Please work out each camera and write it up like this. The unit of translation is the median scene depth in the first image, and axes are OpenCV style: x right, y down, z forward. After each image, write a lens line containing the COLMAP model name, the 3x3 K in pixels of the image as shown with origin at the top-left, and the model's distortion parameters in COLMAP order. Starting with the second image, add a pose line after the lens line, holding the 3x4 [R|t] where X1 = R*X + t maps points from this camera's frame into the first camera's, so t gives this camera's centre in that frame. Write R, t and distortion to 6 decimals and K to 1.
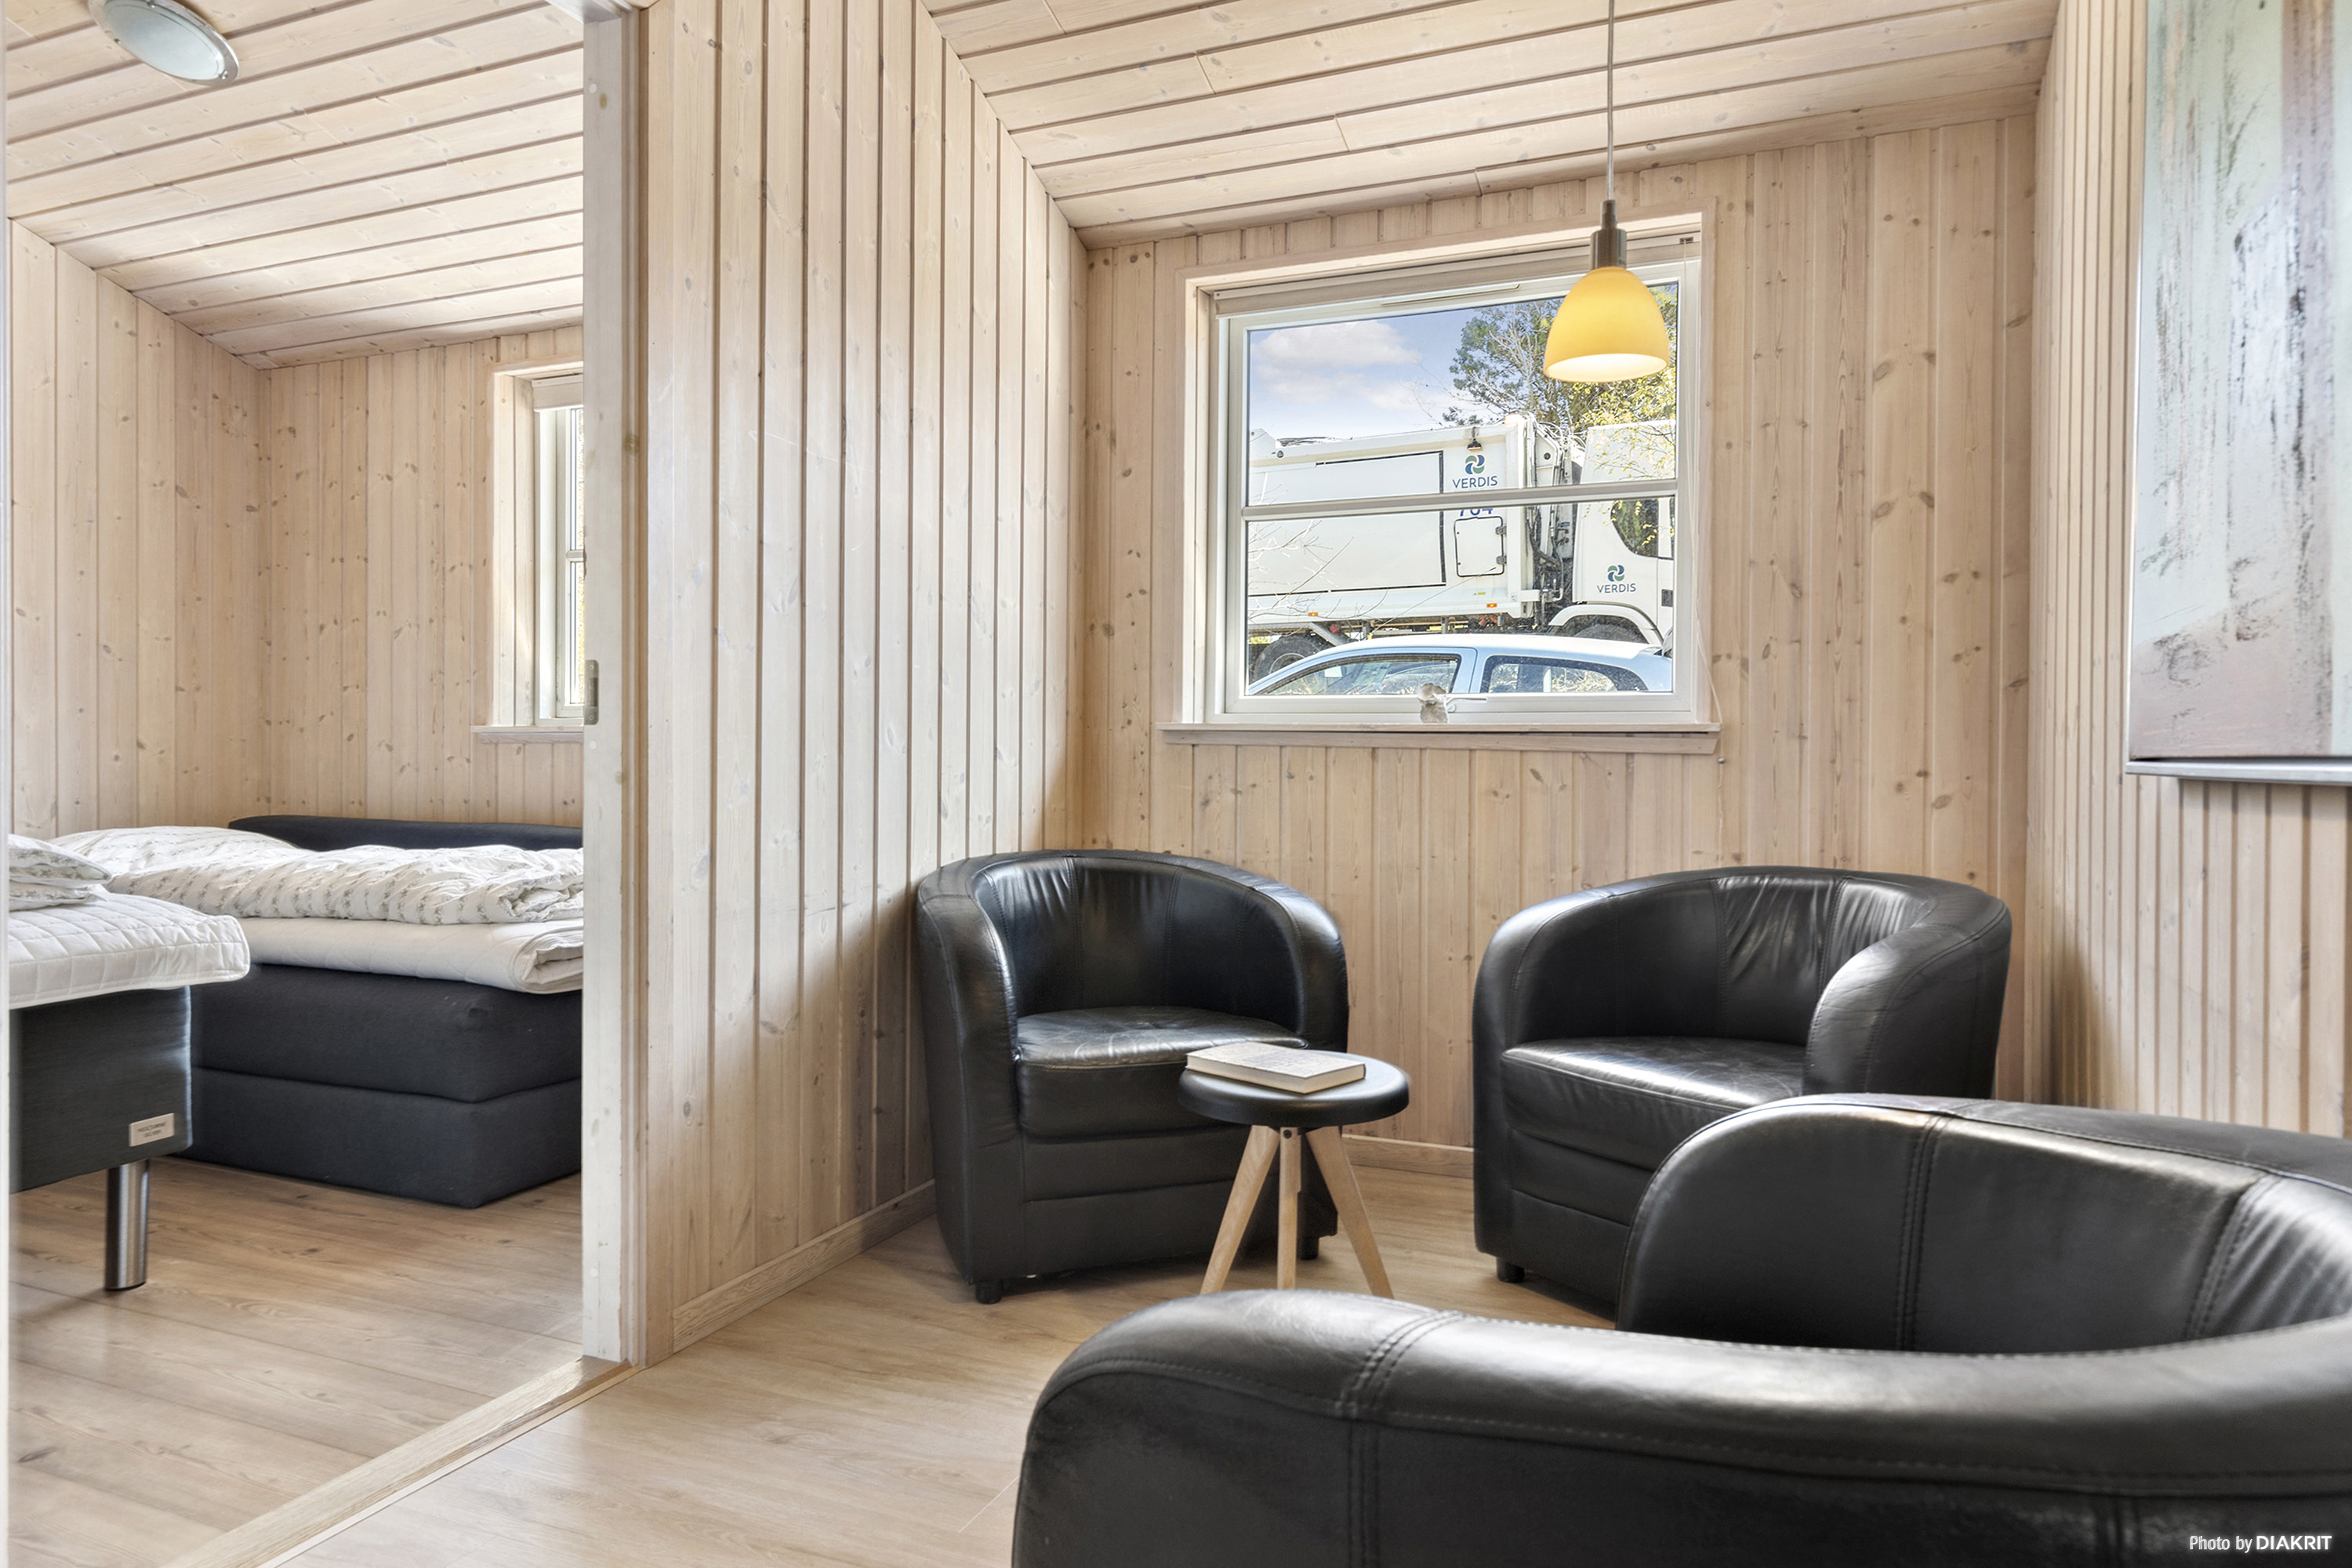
lens RADIAL K [[1446.4, 0, 1176.5], [0, 1446.4, 763.8], [0, 0, 1]] dist [-0.001056, 0.000321]
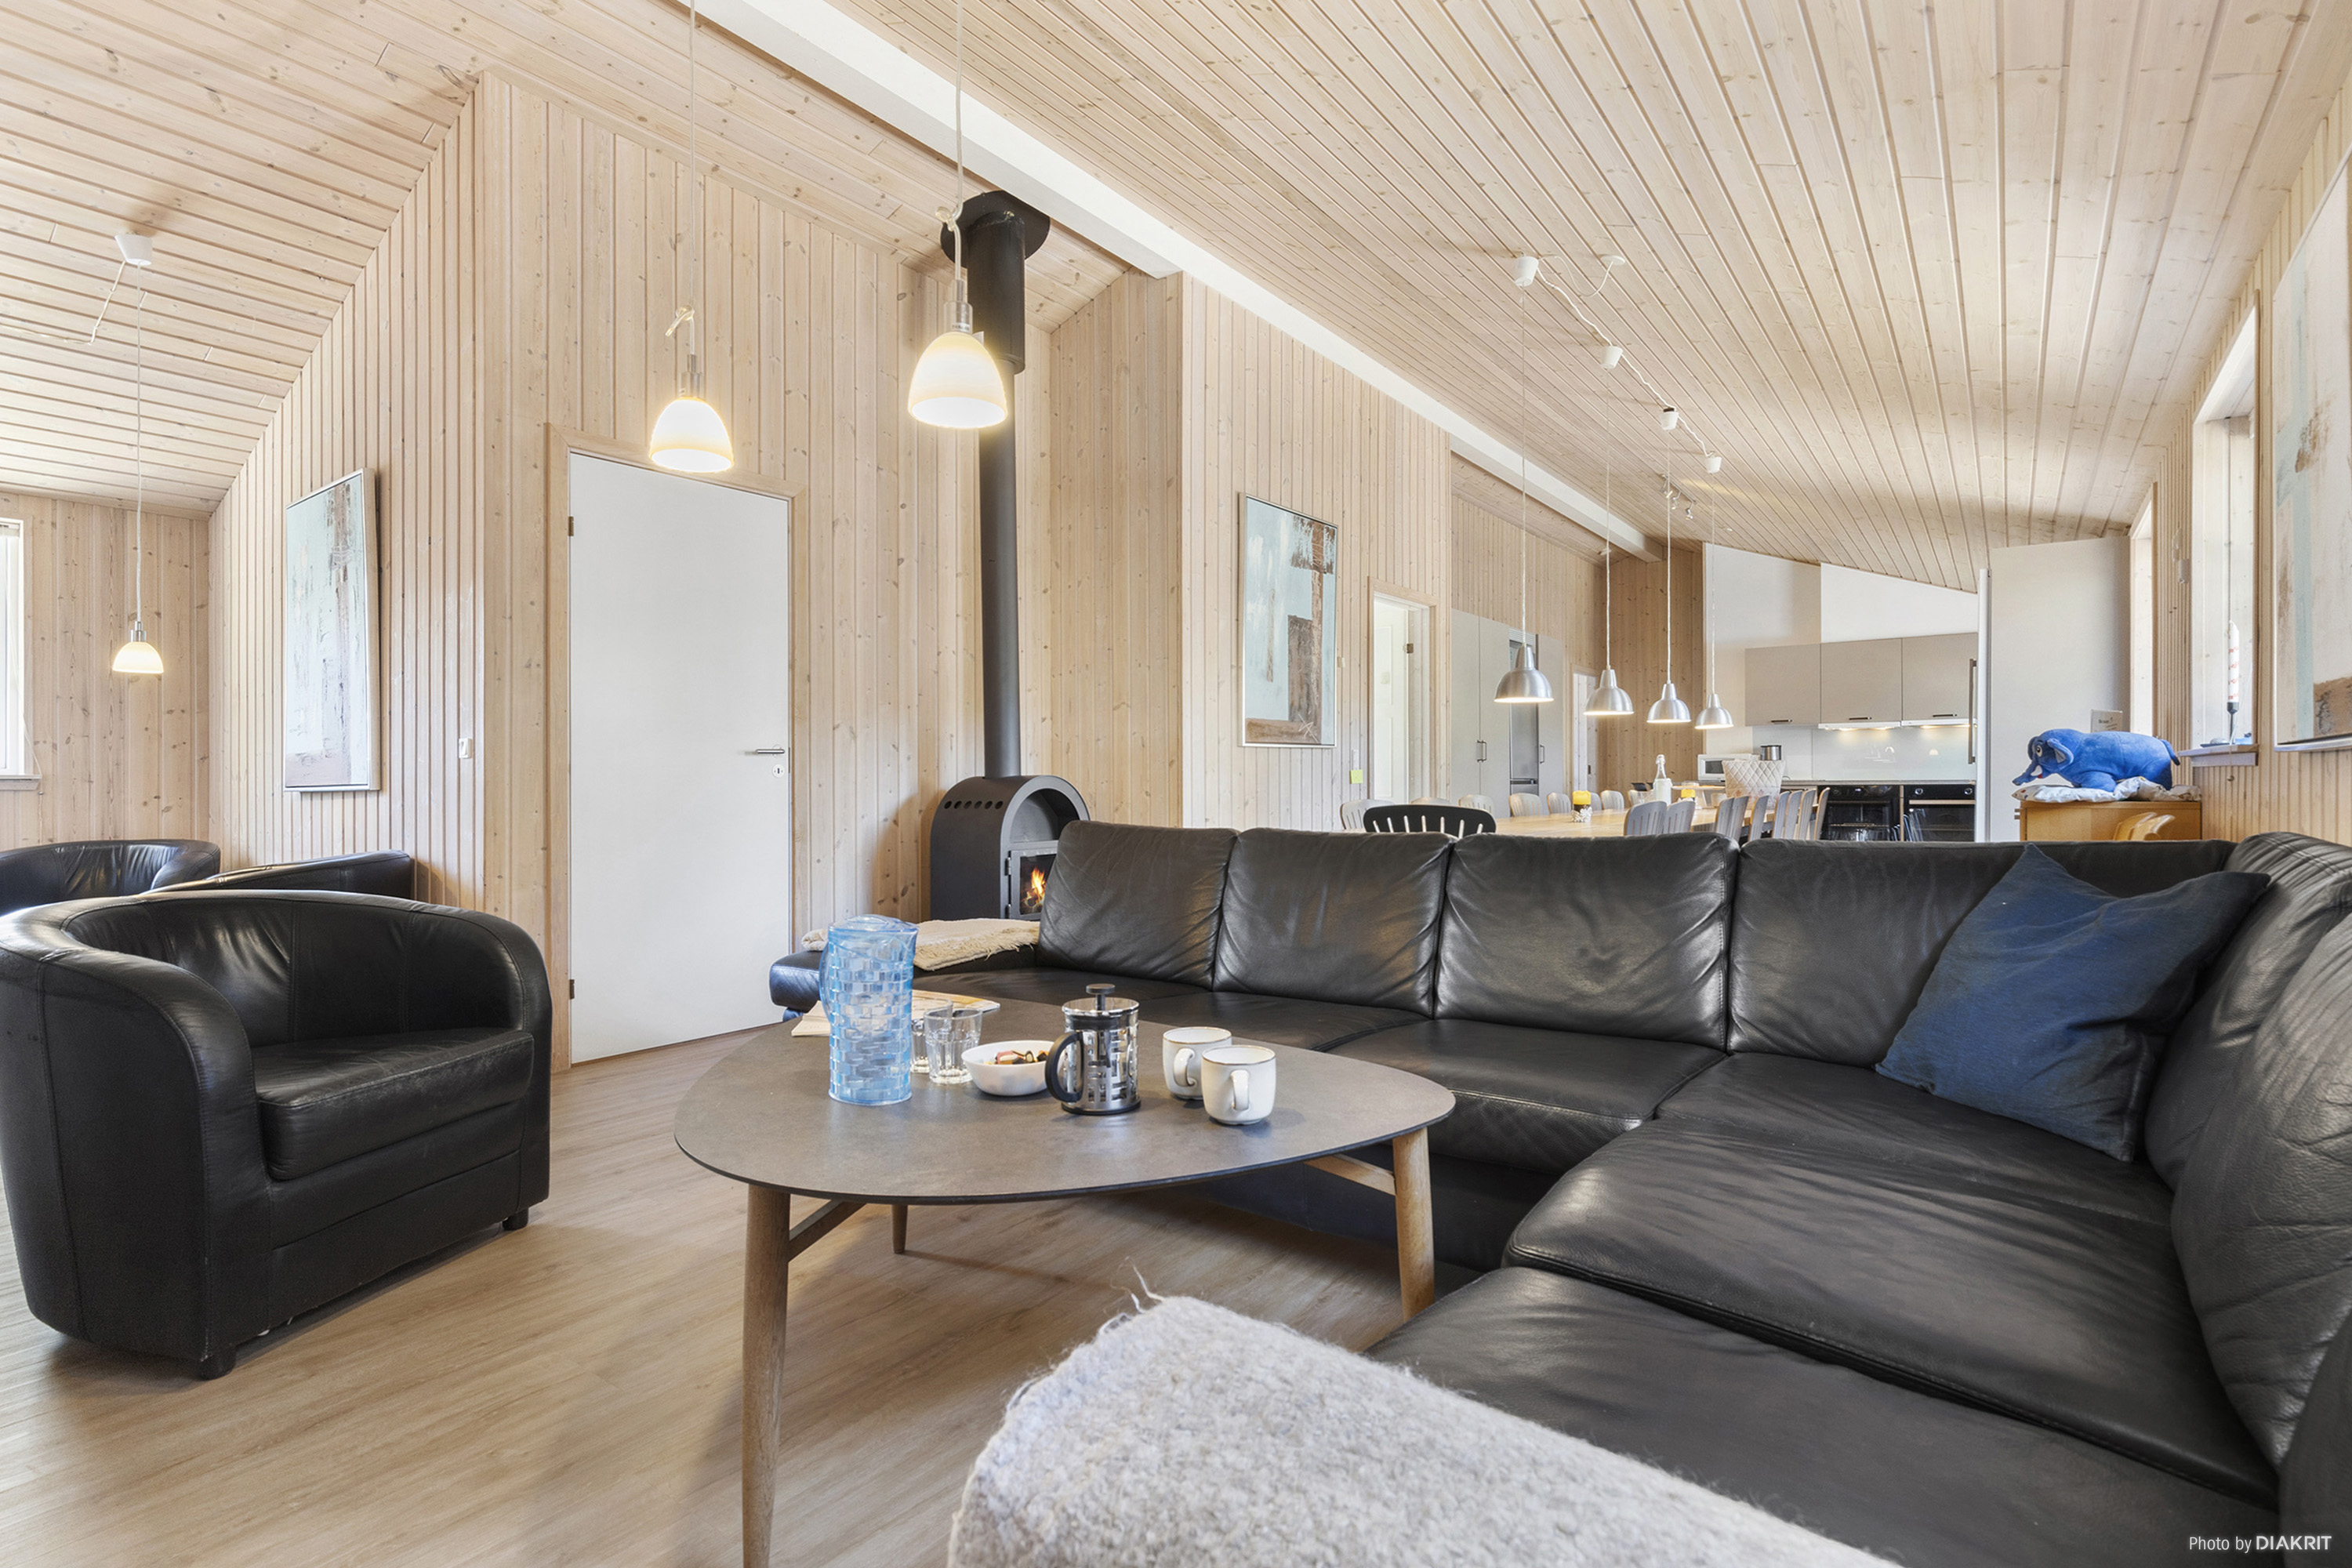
lens RADIAL K [[1134.4, 0, 1180.0], [0, 1134.4, 783.9], [0, 0, 1]] dist [0.000974, -0.000083]
pose [[0.236912, -0.009260, 0.971487, -0.814411], [0.019496, 0.999799, 0.004775, 0.008325], [-0.971336, 0.017808, 0.237045, -0.955542]]
